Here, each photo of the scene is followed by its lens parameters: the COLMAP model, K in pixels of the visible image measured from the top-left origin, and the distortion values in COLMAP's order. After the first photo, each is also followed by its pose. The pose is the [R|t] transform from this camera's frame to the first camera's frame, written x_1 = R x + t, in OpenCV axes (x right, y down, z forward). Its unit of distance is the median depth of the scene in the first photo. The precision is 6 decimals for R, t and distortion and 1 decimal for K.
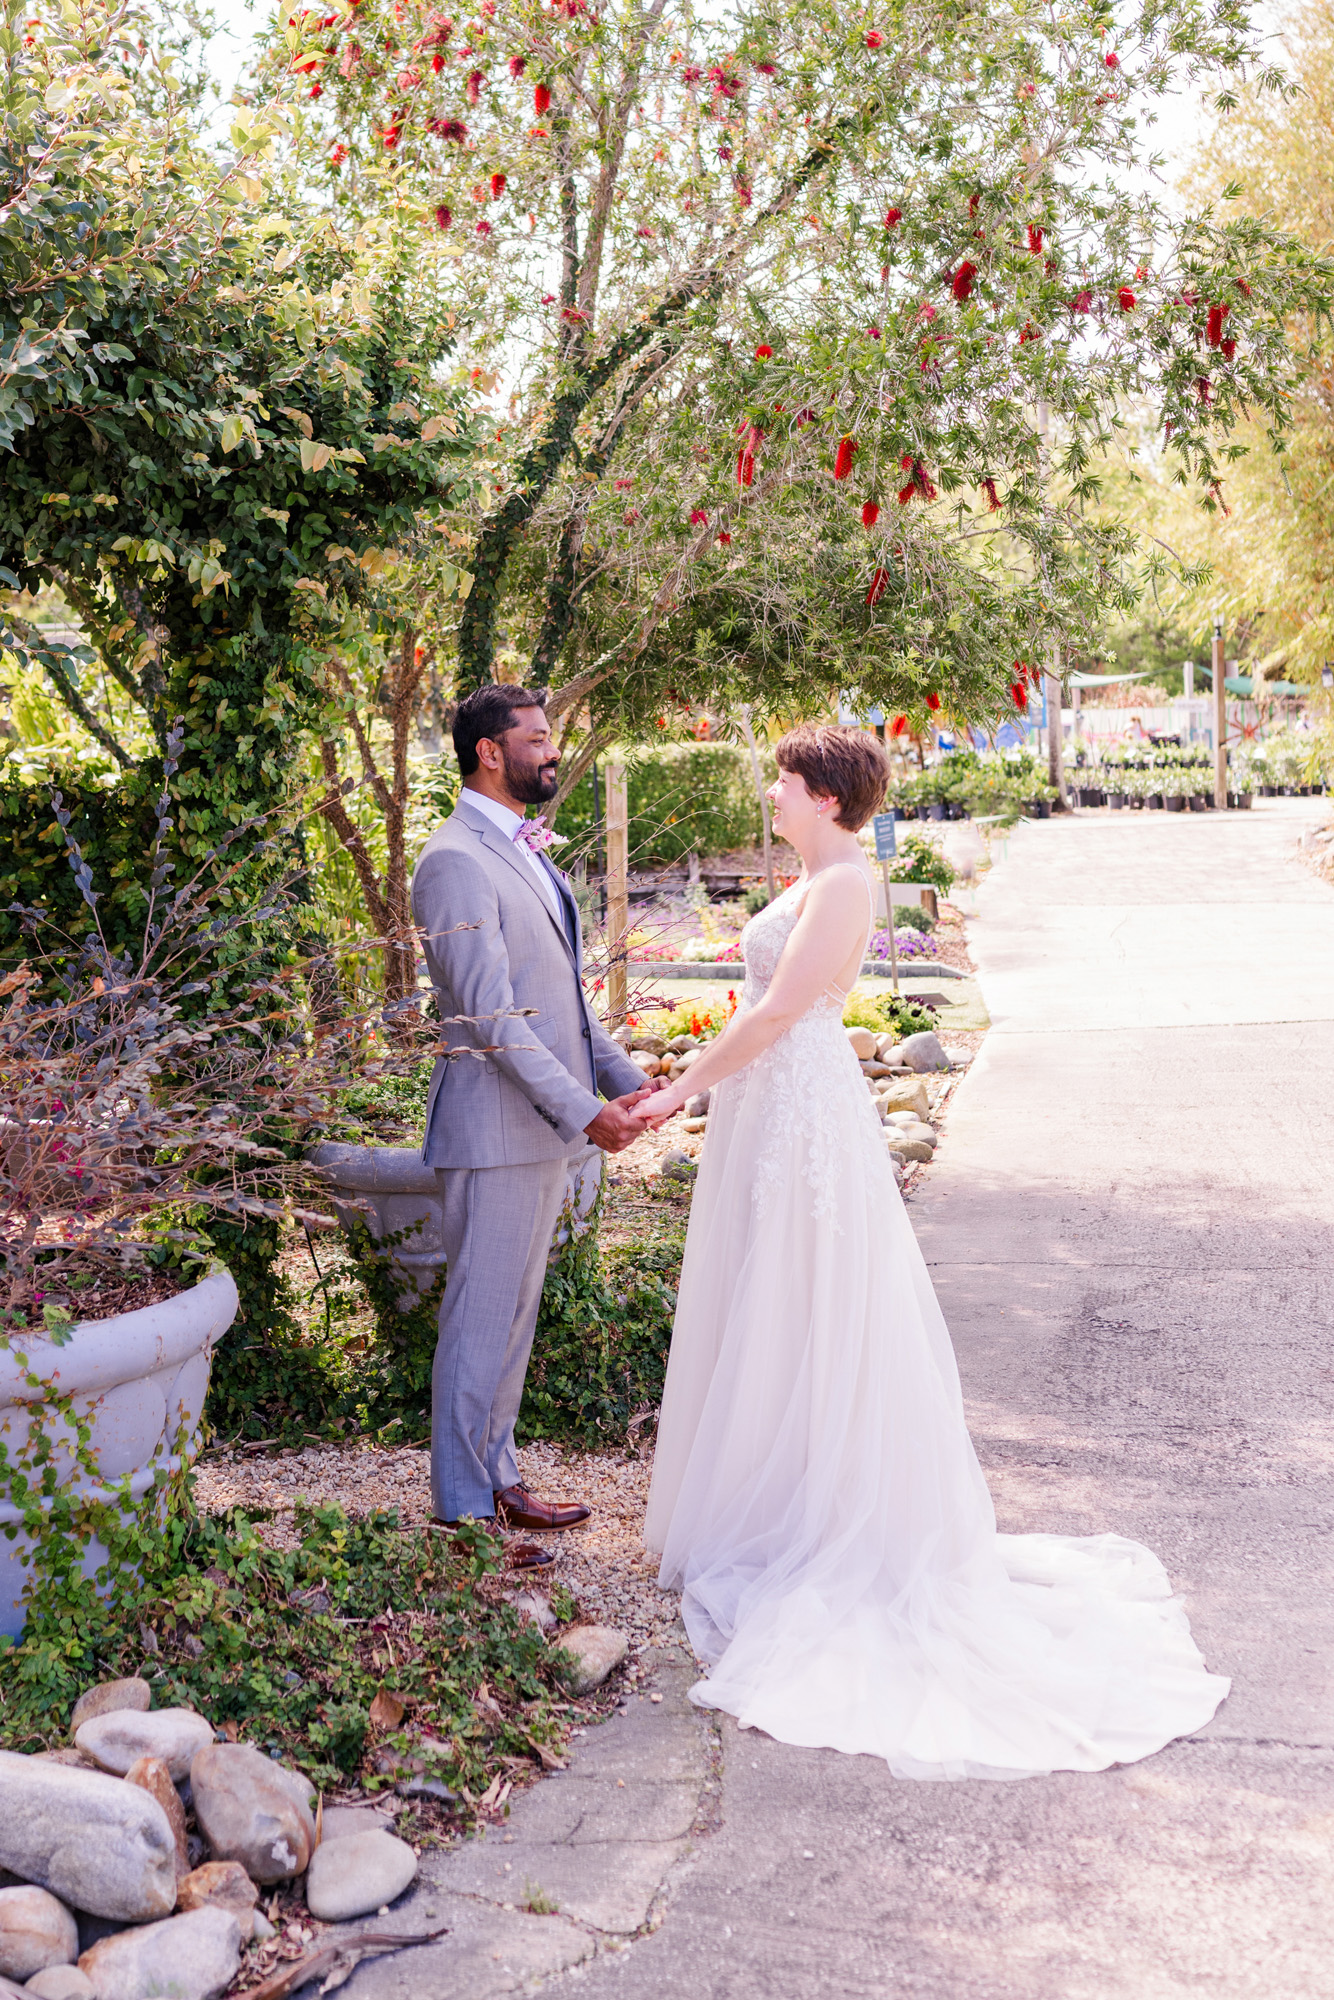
lens RADIAL K [[2370.7, 0, 537.8], [0, 2370.7, 900.4], [0, 0, 1]] dist [0.009657, 0.000000]
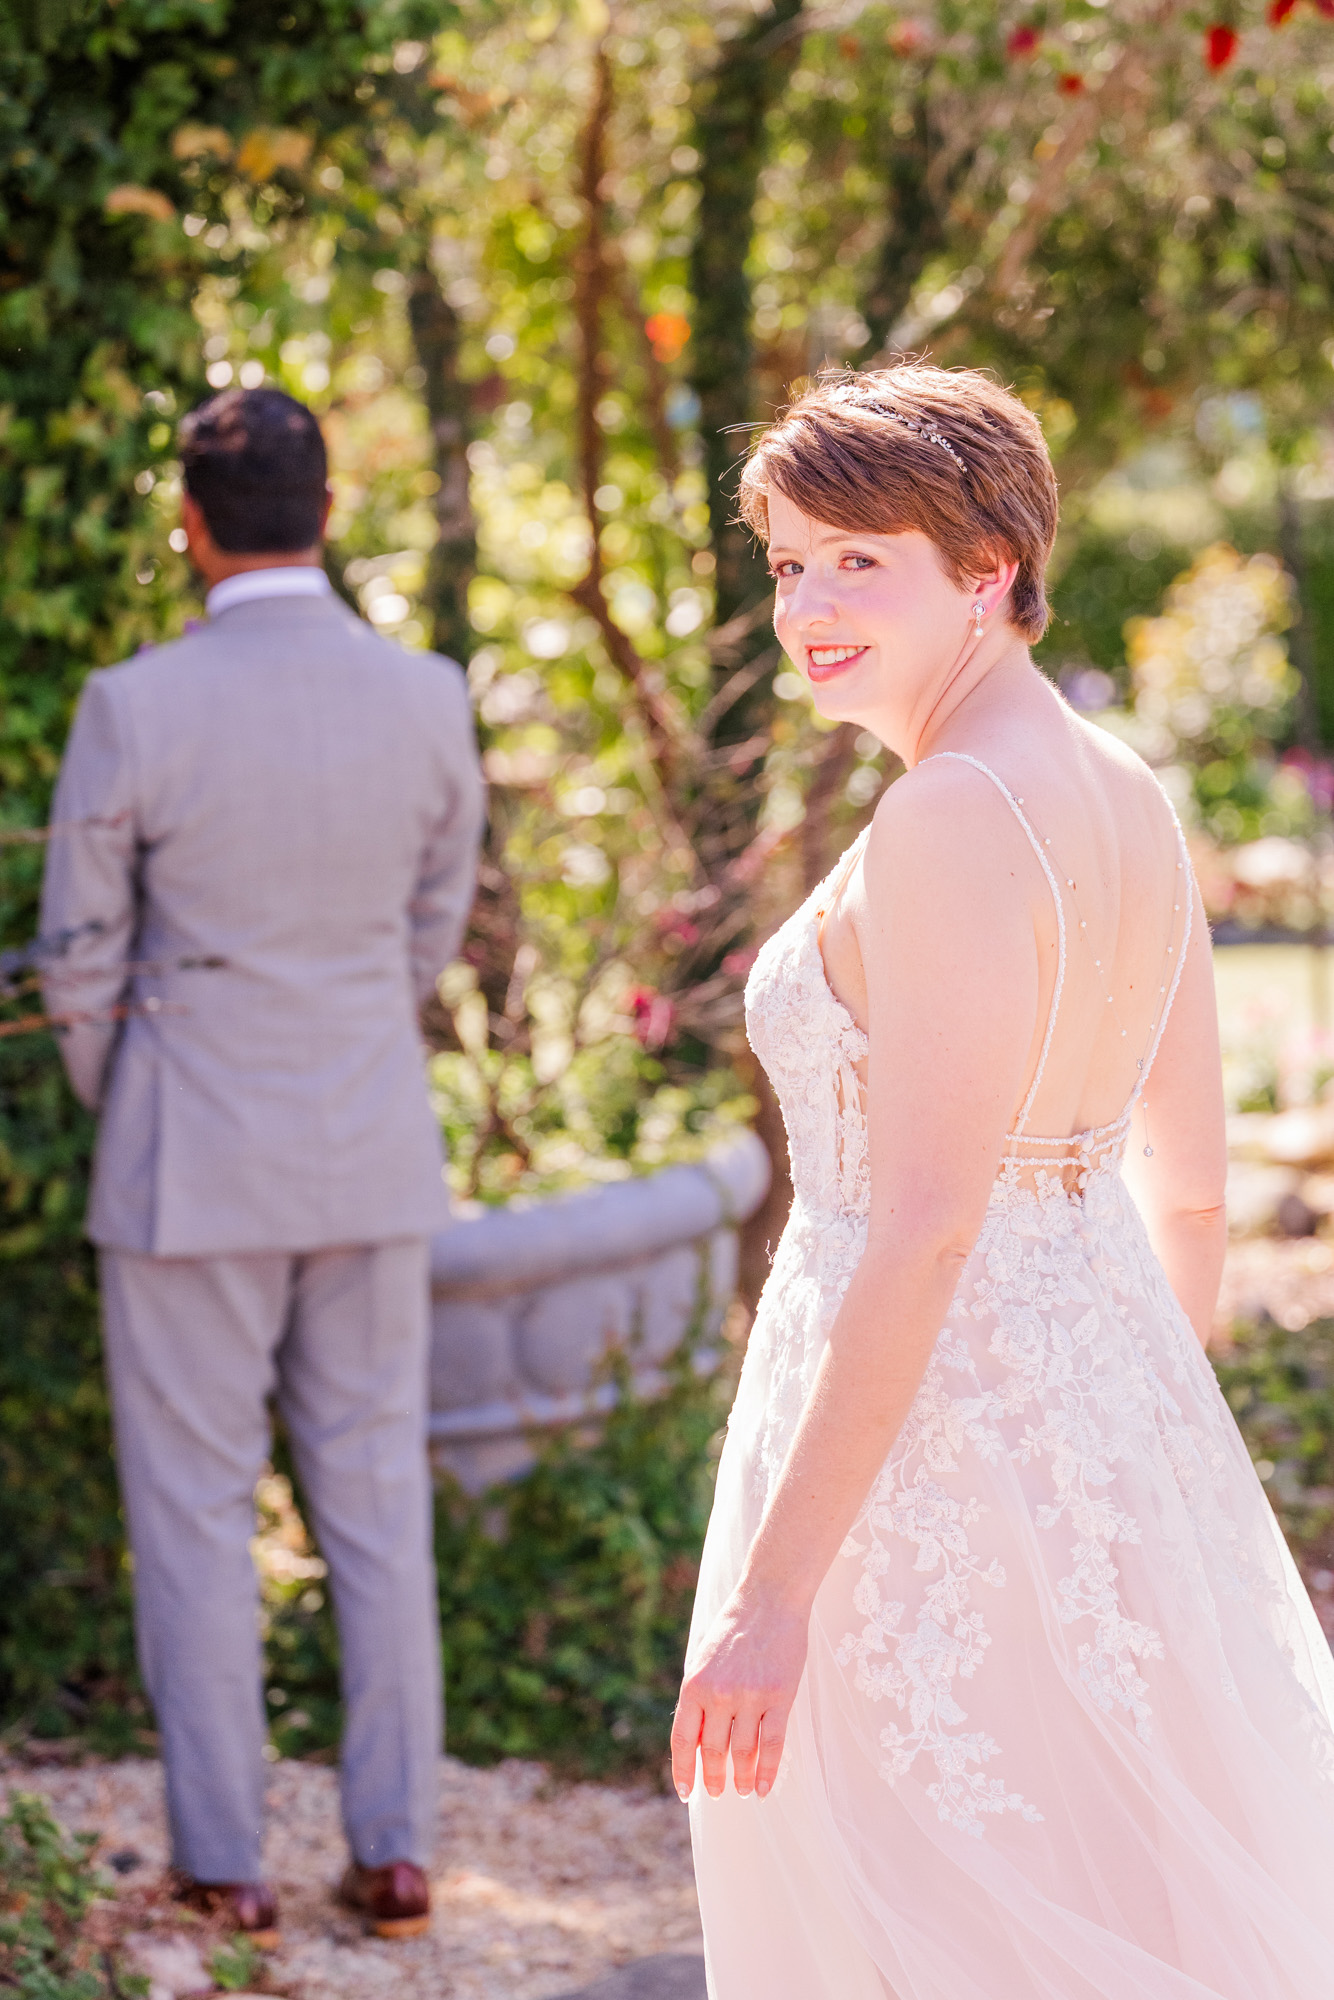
lens RADIAL K [[5628.3, 0, 678.5], [0, 5628.3, 999.8], [0, 0, 1]] dist [-0.015117, 0.000000]
pose [[0.971652, 0.022720, -0.235321, 0.334586], [-0.013938, 0.999145, 0.038913, 0.000683], [0.236004, -0.034530, 0.971138, -0.247152]]
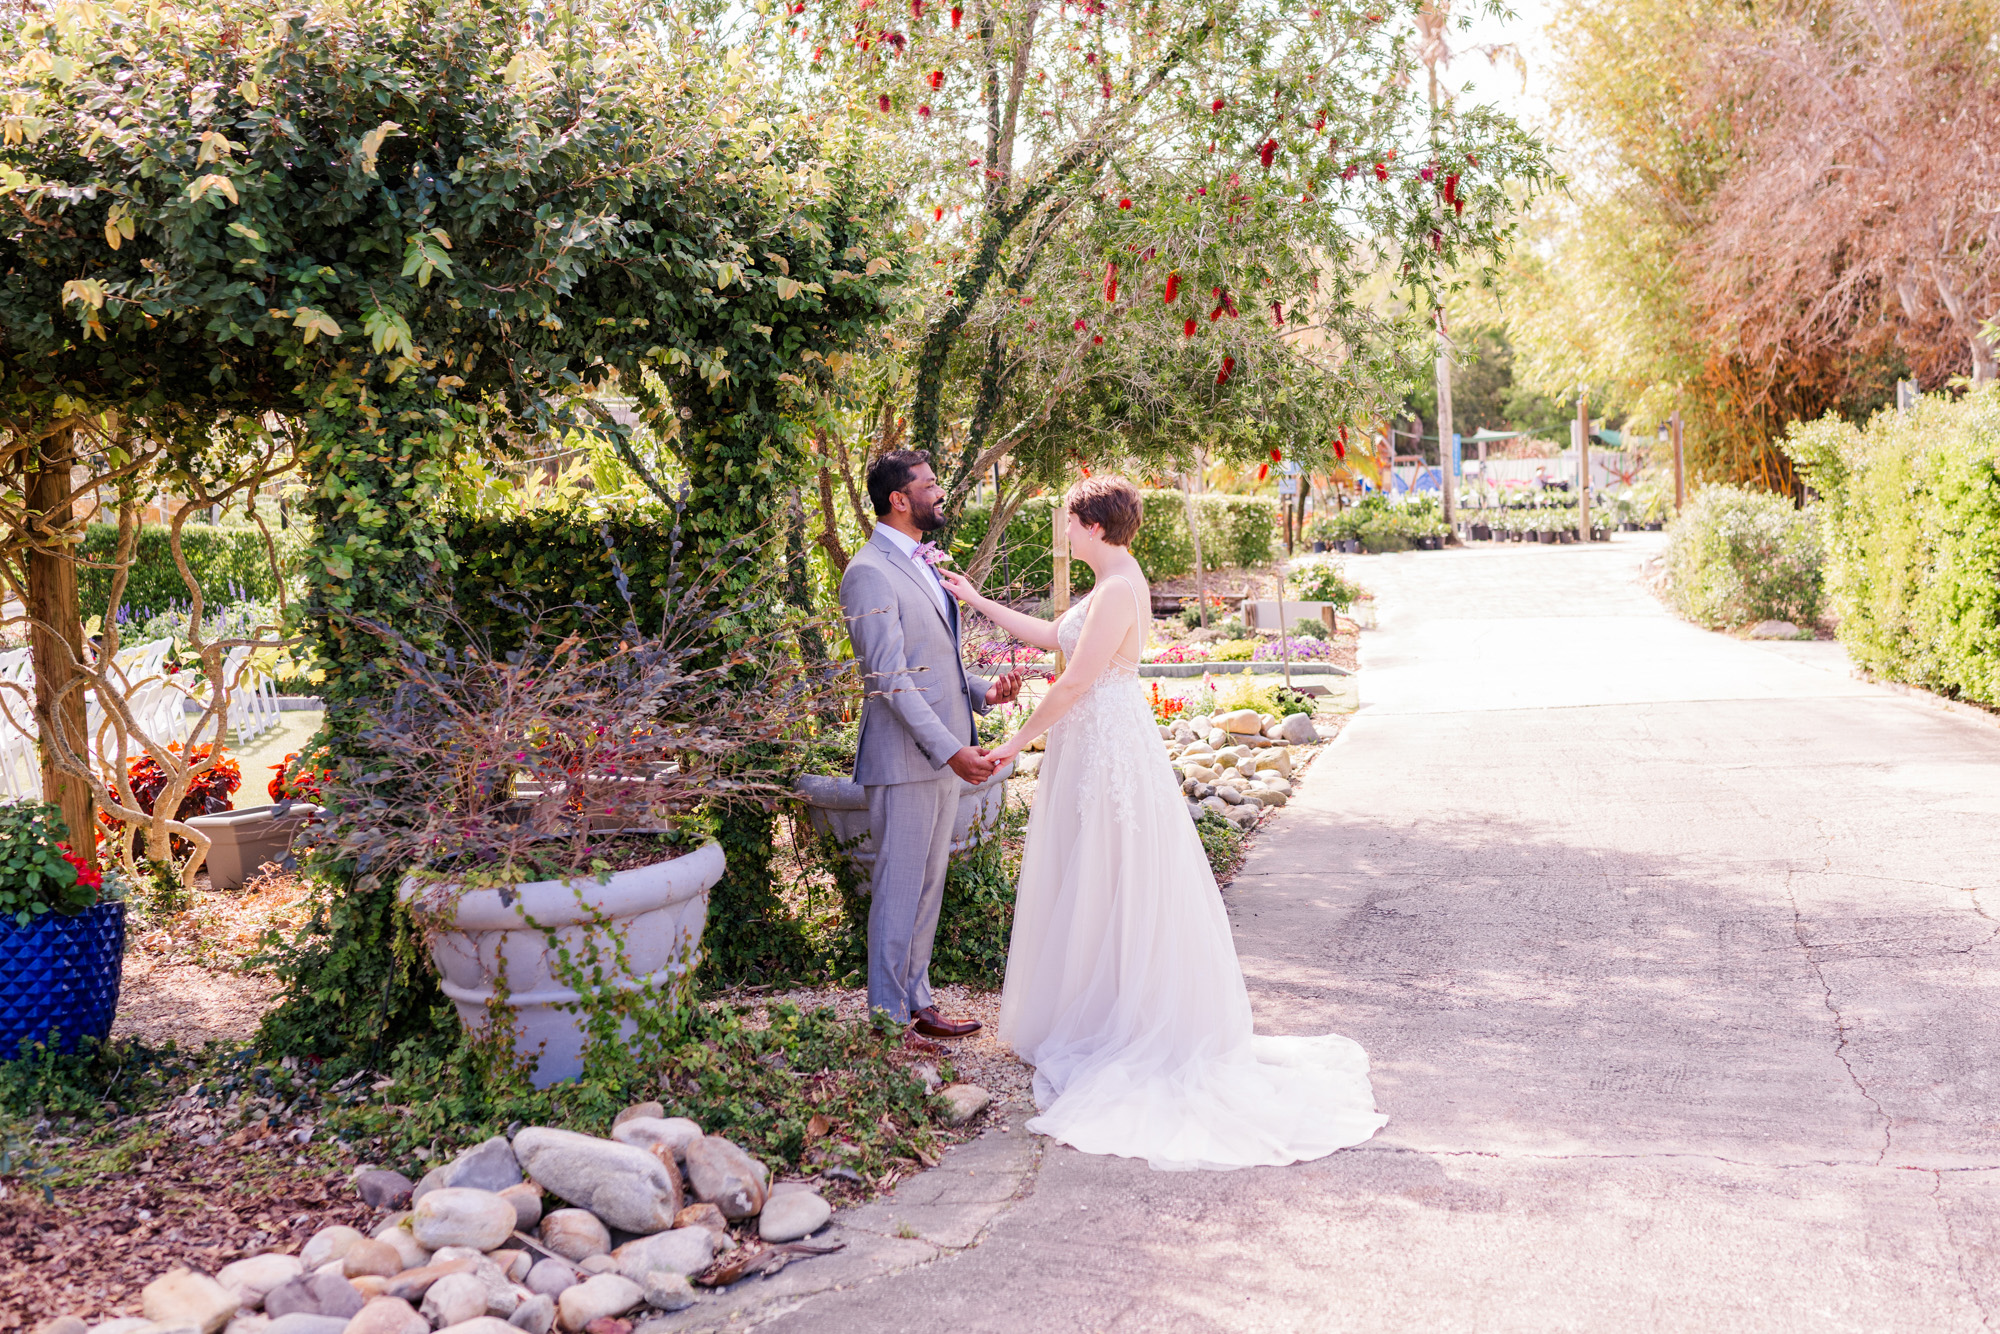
lens RADIAL K [[1990.0, 0, 991.6], [0, 1990.0, 650.2], [0, 0, 1]] dist [0.004288, 0.000000]
pose [[0.999609, -0.003162, -0.027797, 0.055720], [0.003541, 0.999901, 0.013604, 0.012855], [0.027751, -0.013698, 0.999521, -0.179041]]
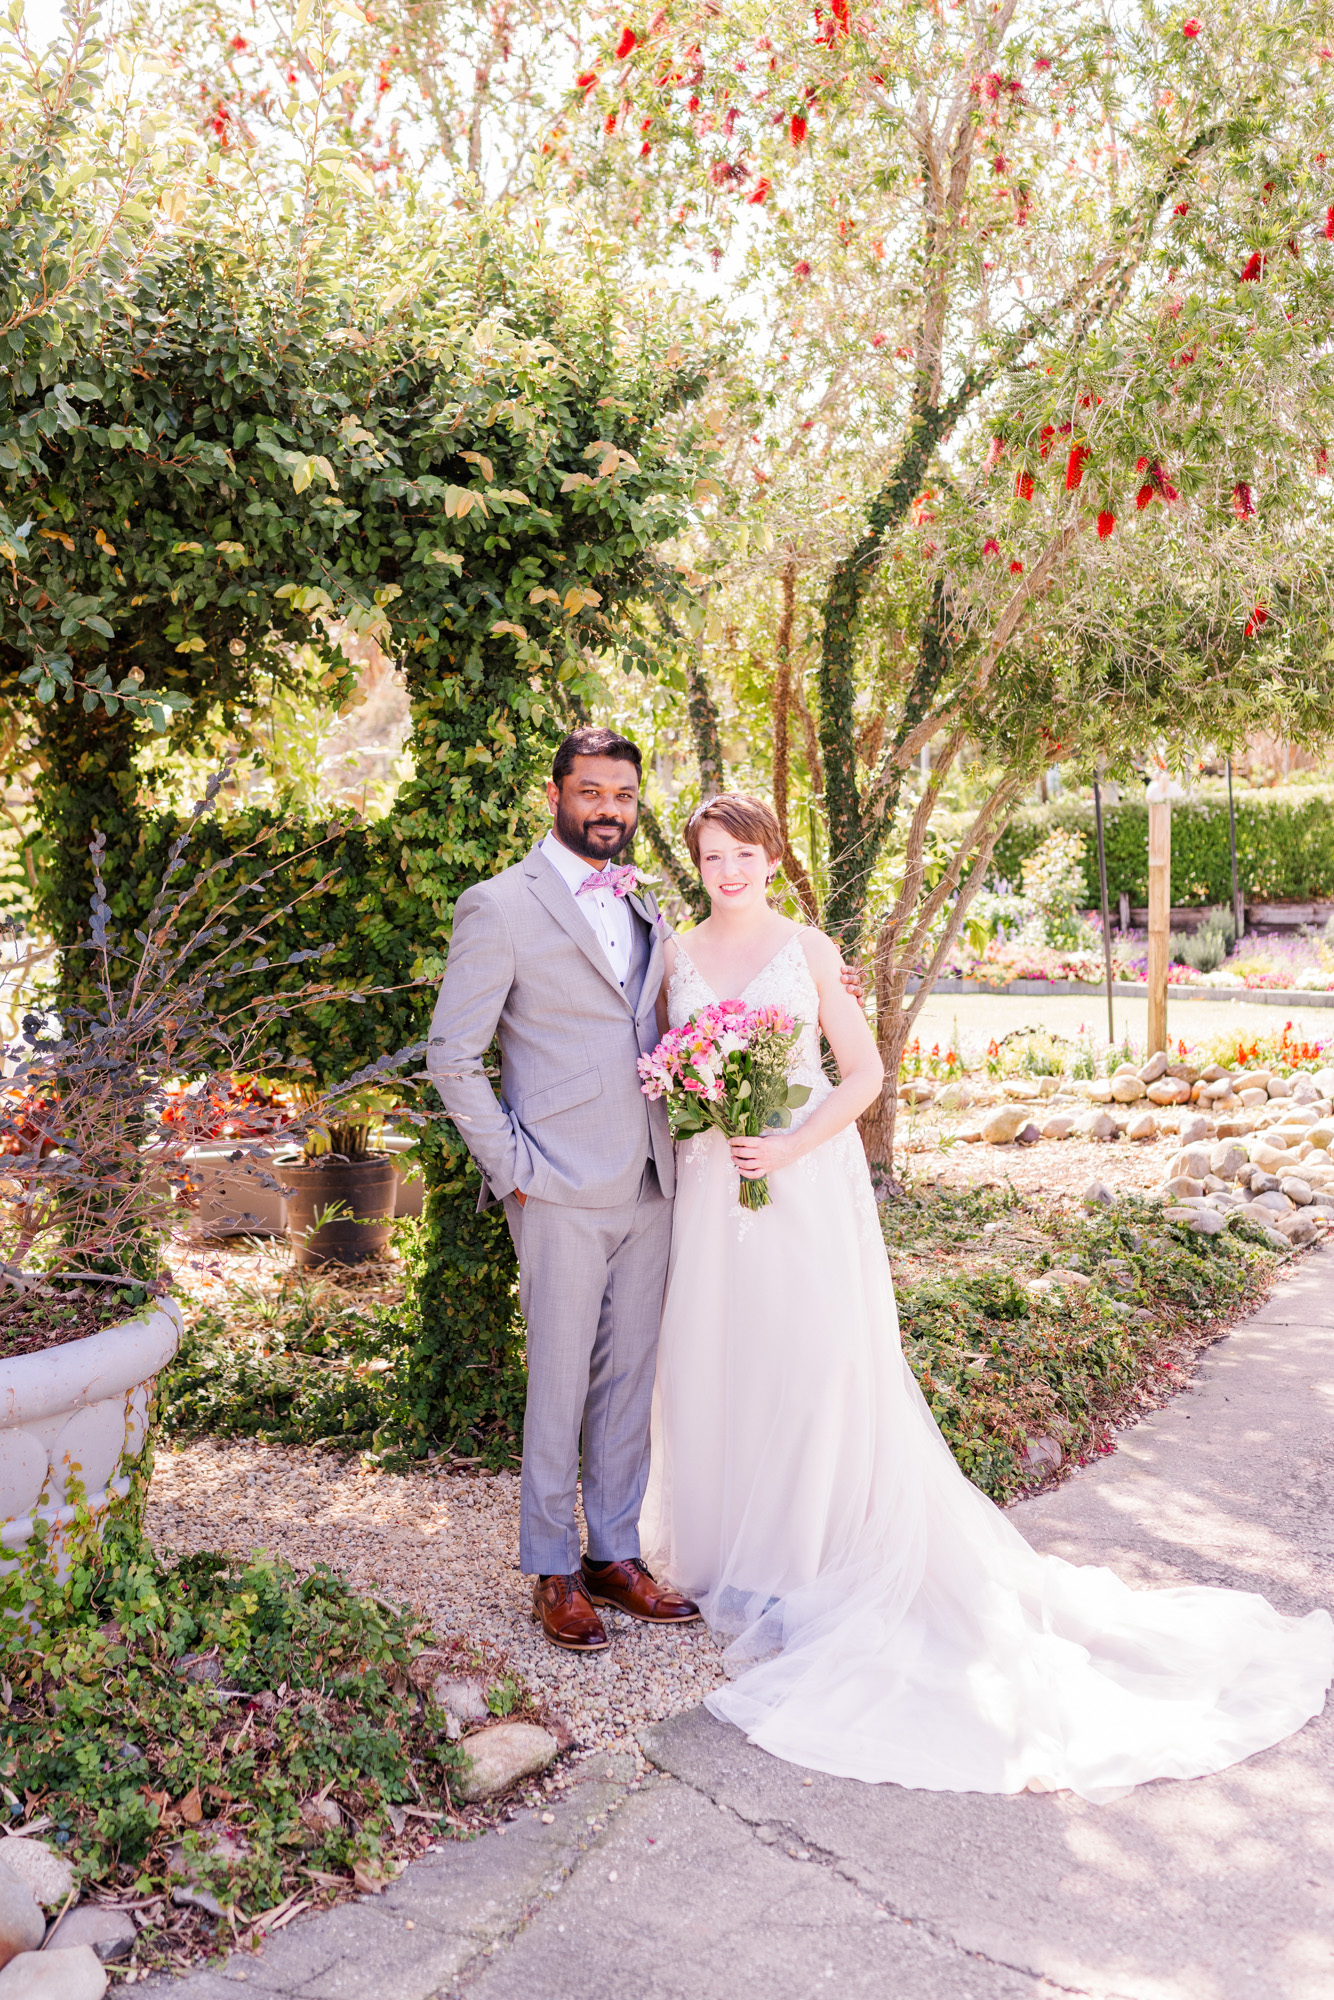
lens RADIAL K [[1990.0, 0, 684.4], [0, 1990.0, 971.2], [0, 0, 1]] dist [0.004288, 0.000000]
pose [[0.949160, 0.024112, -0.313868, 0.242275], [-0.015962, 0.999466, 0.028512, -0.011318], [0.314388, -0.022053, 0.949038, 0.209114]]
